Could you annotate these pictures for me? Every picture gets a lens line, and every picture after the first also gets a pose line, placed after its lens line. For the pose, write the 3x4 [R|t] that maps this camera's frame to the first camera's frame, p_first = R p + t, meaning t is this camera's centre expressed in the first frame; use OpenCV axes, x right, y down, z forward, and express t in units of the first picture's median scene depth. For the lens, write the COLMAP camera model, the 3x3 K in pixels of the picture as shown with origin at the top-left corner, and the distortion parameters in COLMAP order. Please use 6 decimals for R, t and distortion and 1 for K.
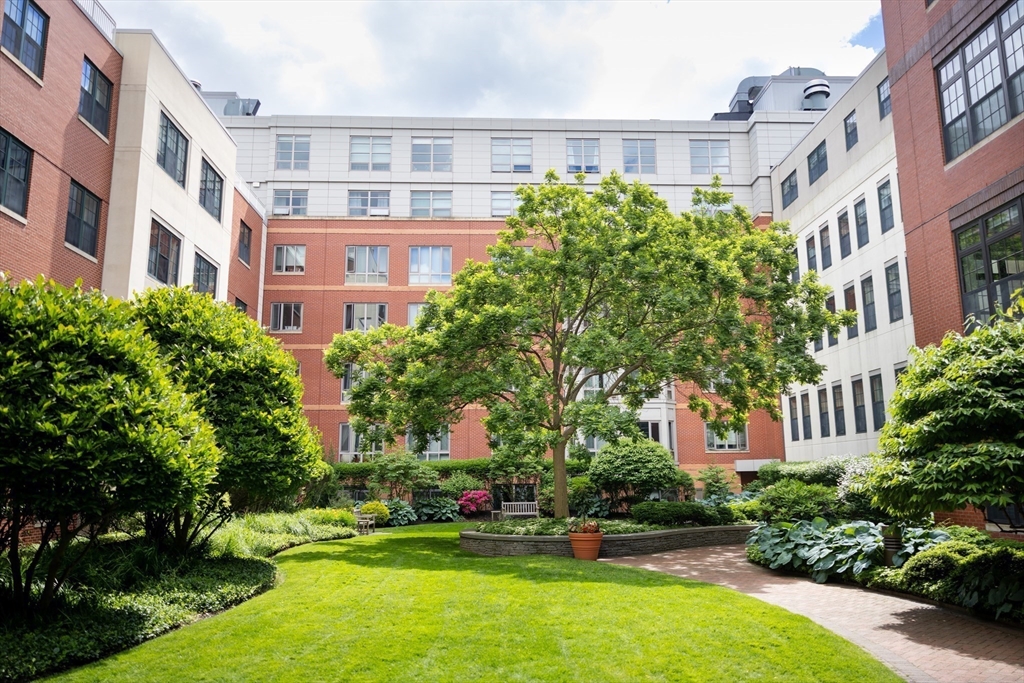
lens RADIAL K [[756.2, 0, 512.0], [0, 756.2, 341.5], [0, 0, 1]] dist [0.002063, -0.000315]
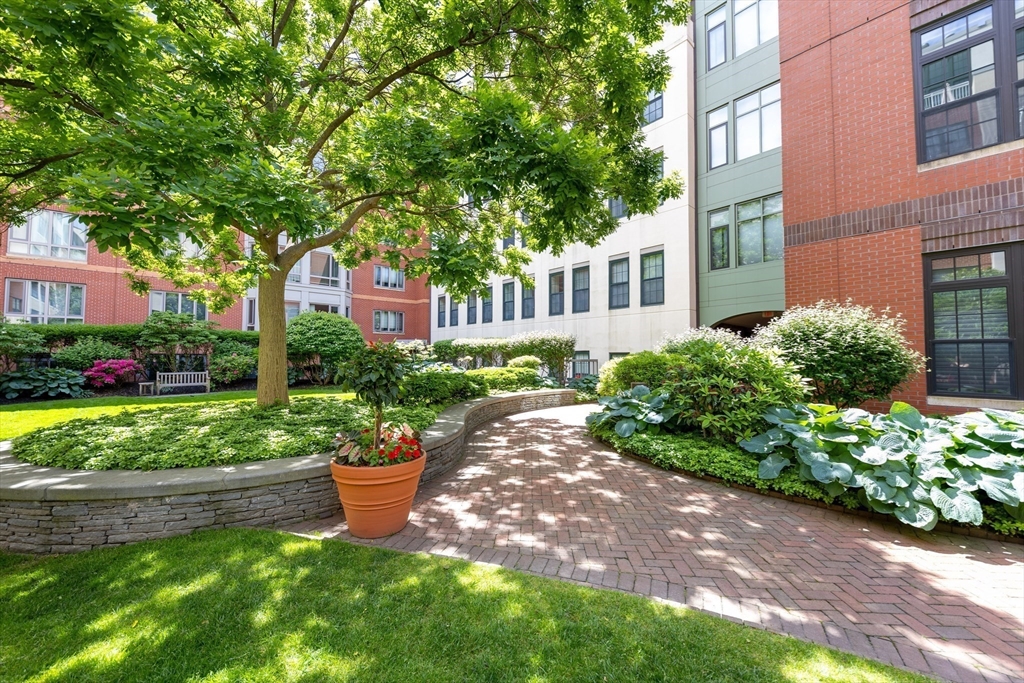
lens RADIAL K [[379.9, 0, 512.0], [0, 379.9, 341.5], [0, 0, 1]] dist [0.000529, 0.000035]
pose [[0.755693, 0.038529, 0.653792, 0.009063], [-0.128888, 0.987495, 0.090782, 0.088829], [-0.642118, -0.152870, 0.751209, 0.435767]]
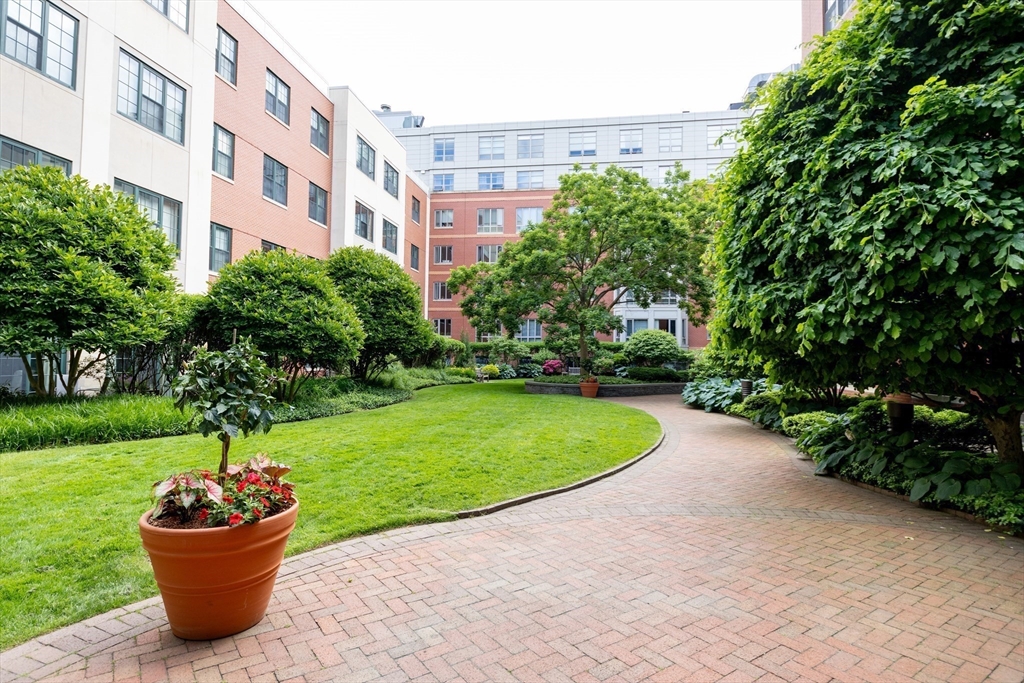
lens RADIAL K [[491.9, 0, 512.0], [0, 491.9, 341.5], [0, 0, 1]] dist [-0.000269, -0.000076]
pose [[0.983055, 0.015821, -0.182628, 0.064427], [0.012065, 0.988524, 0.150579, -0.006536], [0.182915, -0.150230, 0.971583, -0.059159]]
